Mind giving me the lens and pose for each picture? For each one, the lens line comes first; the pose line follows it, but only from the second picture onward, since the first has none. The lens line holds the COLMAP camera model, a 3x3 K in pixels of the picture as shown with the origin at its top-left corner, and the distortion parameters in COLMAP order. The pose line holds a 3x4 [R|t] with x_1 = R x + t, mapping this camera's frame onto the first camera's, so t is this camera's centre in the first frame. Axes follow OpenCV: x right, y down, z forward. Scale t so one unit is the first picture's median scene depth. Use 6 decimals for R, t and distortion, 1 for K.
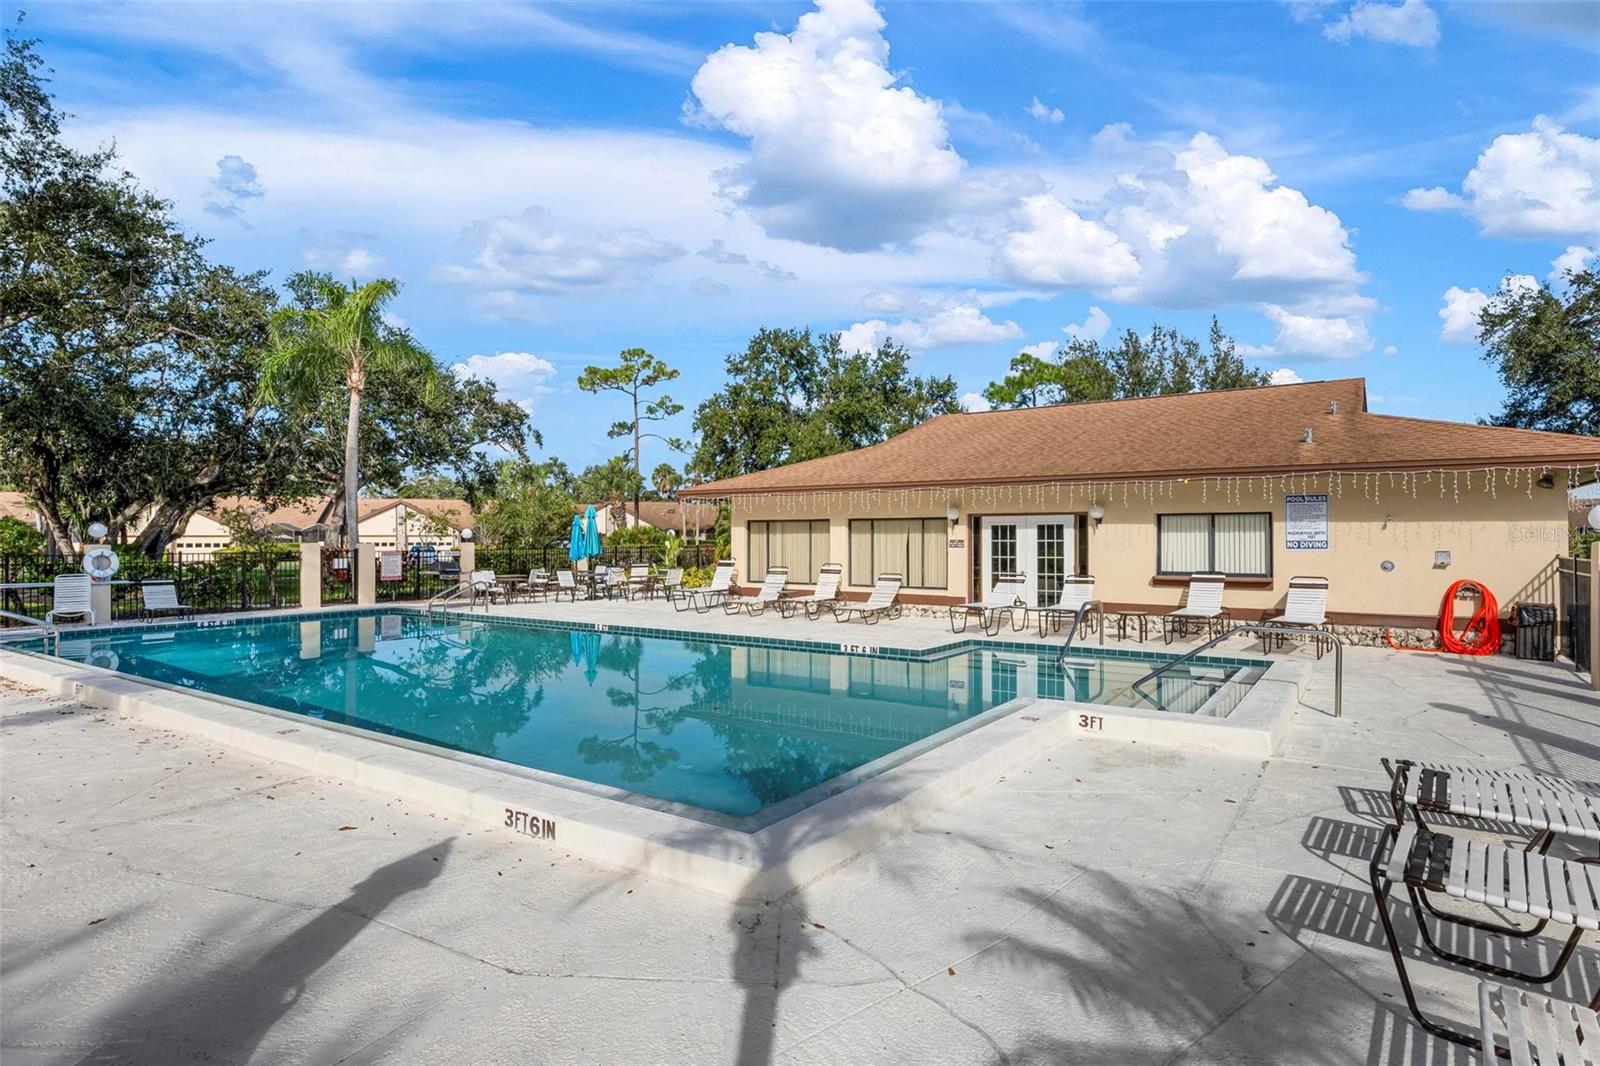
lens RADIAL K [[876.4, 0, 800.0], [0, 876.4, 533.0], [0, 0, 1]] dist [0.000033, -0.000005]
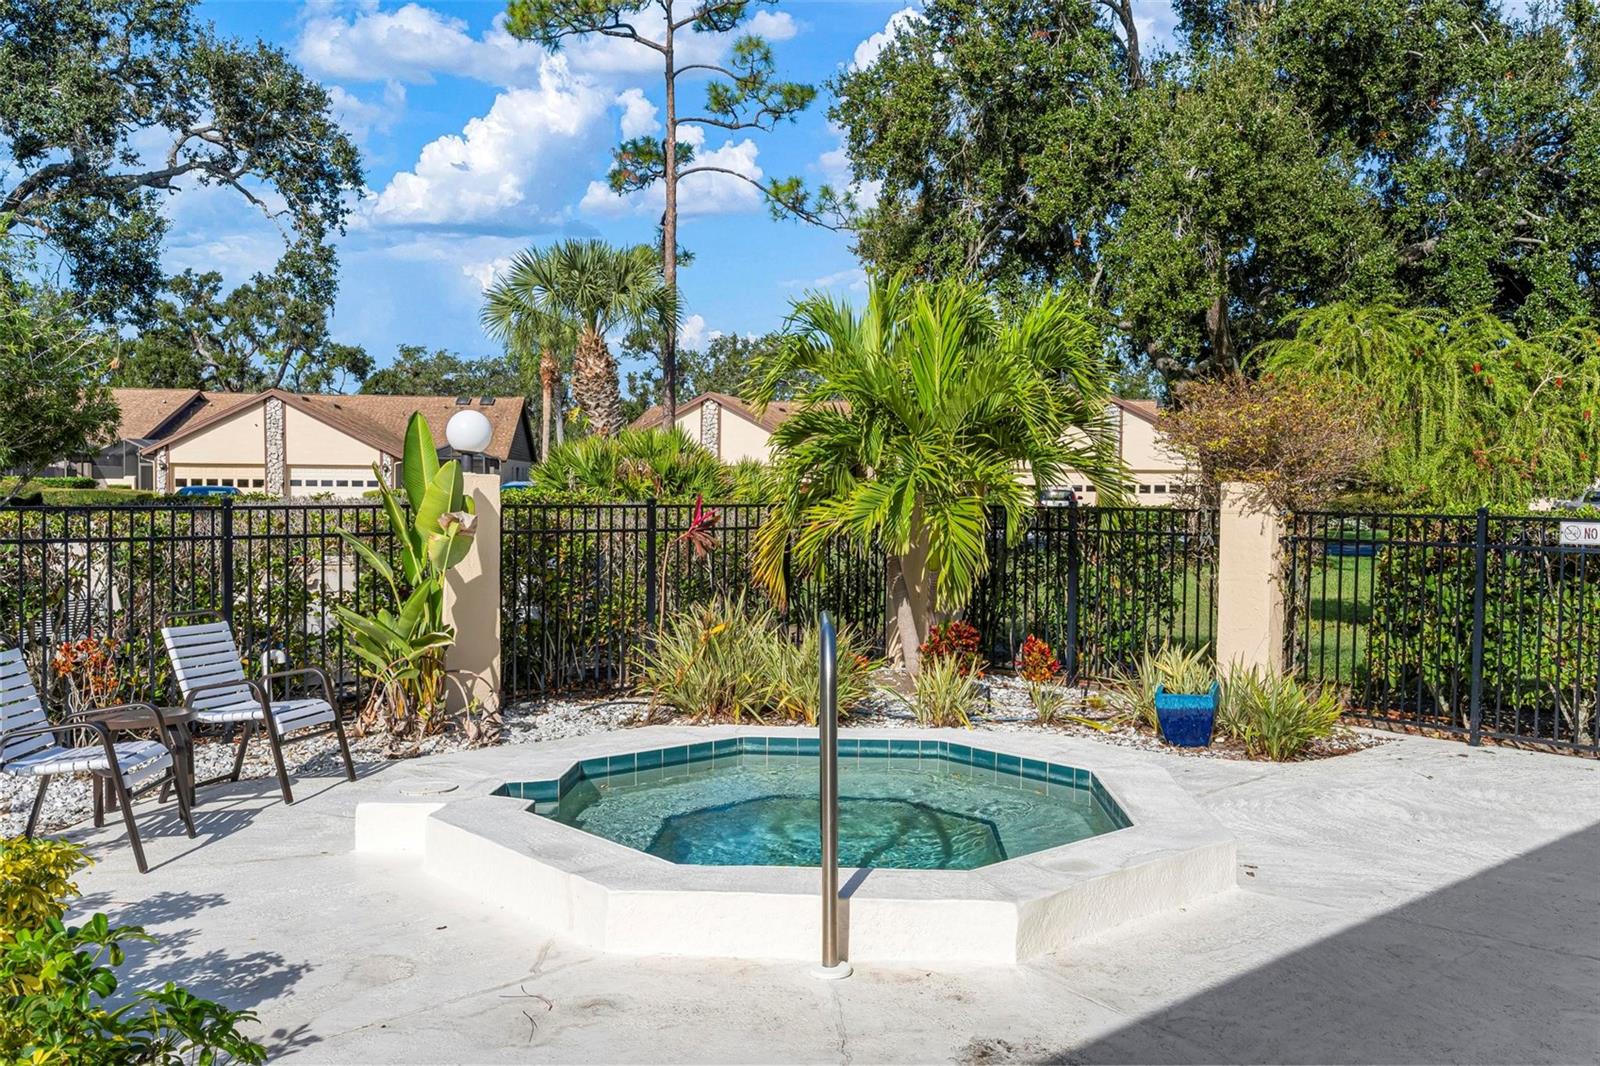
lens RADIAL K [[1395.9, 0, 800.0], [0, 1395.9, 533.0], [0, 0, 1]] dist [0.001043, 0.000441]
pose [[0.972756, 0.018543, -0.231087, -0.009953], [-0.007984, 0.998884, 0.046545, 0.003407], [0.231692, -0.043432, 0.971819, 0.467953]]
